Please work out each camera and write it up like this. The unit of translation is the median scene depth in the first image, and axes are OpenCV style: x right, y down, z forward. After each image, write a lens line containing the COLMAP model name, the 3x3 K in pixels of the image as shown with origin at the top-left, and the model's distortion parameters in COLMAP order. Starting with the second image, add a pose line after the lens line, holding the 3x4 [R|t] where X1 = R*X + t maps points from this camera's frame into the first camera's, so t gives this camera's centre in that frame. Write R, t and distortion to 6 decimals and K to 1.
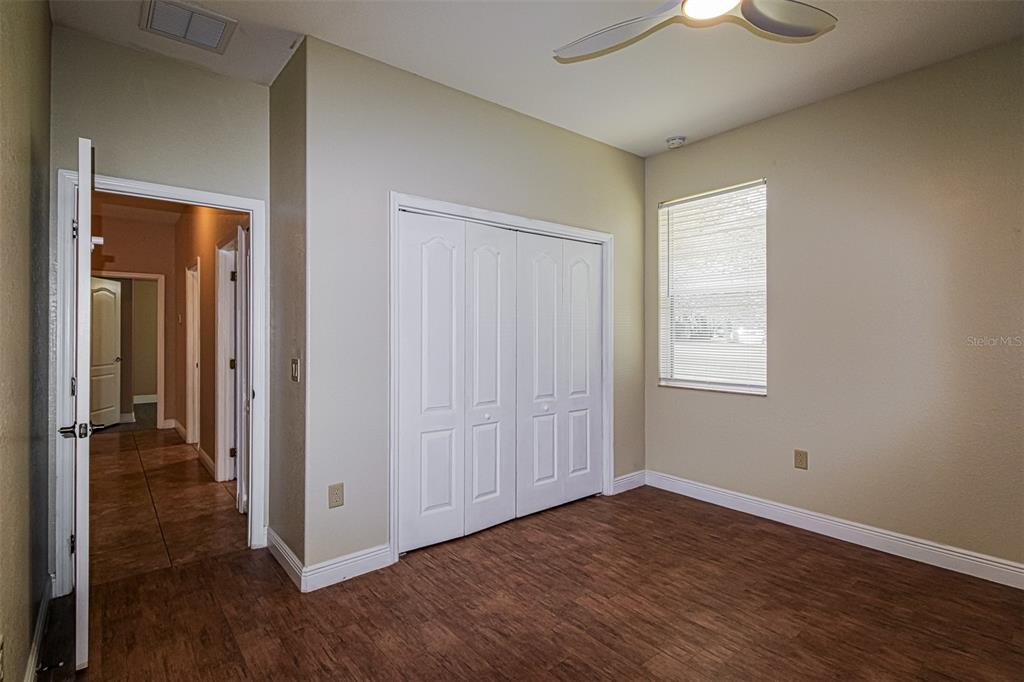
lens RADIAL K [[487.0, 0, 509.2], [0, 487.0, 340.1], [0, 0, 1]] dist [0.002222, -0.000594]
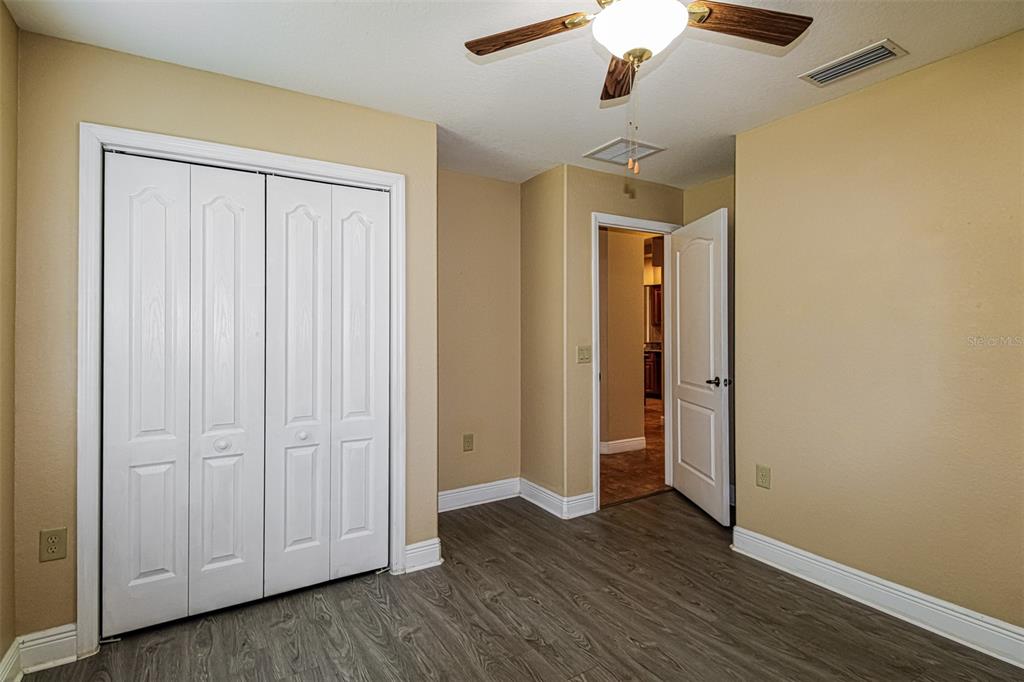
lens RADIAL K [[487.0, 0, 509.2], [0, 487.0, 340.1], [0, 0, 1]] dist [0.002222, -0.000594]
pose [[0.991190, -0.002769, -0.132416, 0.317455], [0.004827, 0.999873, 0.015221, -0.001133], [0.132357, -0.015726, 0.991077, 0.268347]]
